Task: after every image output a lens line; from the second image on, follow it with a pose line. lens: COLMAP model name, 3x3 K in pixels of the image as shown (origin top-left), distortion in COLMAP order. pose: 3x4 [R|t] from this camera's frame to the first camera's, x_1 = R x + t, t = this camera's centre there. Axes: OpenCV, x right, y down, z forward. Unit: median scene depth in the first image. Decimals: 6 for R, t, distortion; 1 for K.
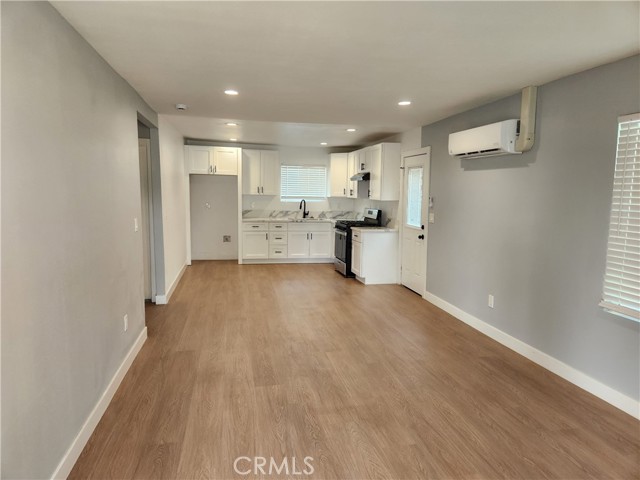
lens RADIAL K [[425.2, 0, 320.0], [0, 425.2, 240.0], [0, 0, 1]] dist [0.072321, -0.069118]
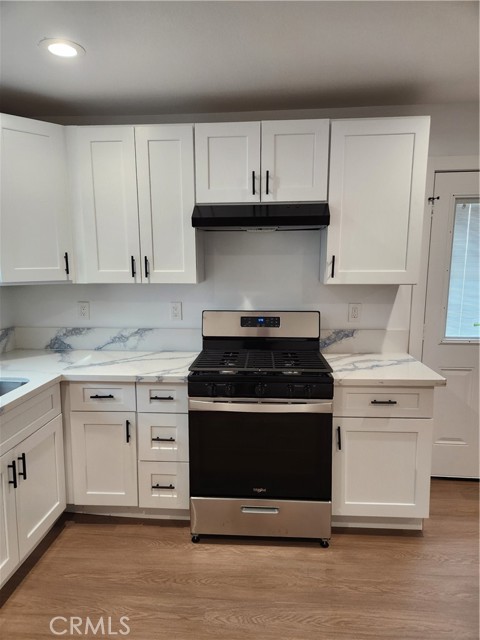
lens RADIAL K [[425.2, 0, 234.4], [0, 425.2, 318.6], [0, 0, 1]] dist [0.072321, -0.069118]
pose [[0.276663, -0.146175, 0.949785, -0.201755], [0.119910, 0.985890, 0.116803, -0.102337], [-0.953456, 0.081574, 0.290287, 0.851998]]
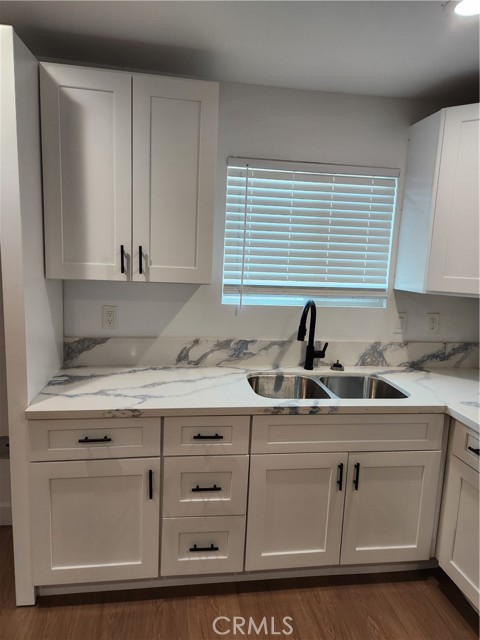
lens RADIAL K [[425.2, 0, 234.4], [0, 425.2, 318.6], [0, 0, 1]] dist [0.072321, -0.069118]
pose [[0.997944, 0.028073, -0.057609, -0.075402], [-0.026259, 0.999143, 0.031998, -0.098830], [0.058458, -0.030420, 0.997826, 0.806491]]
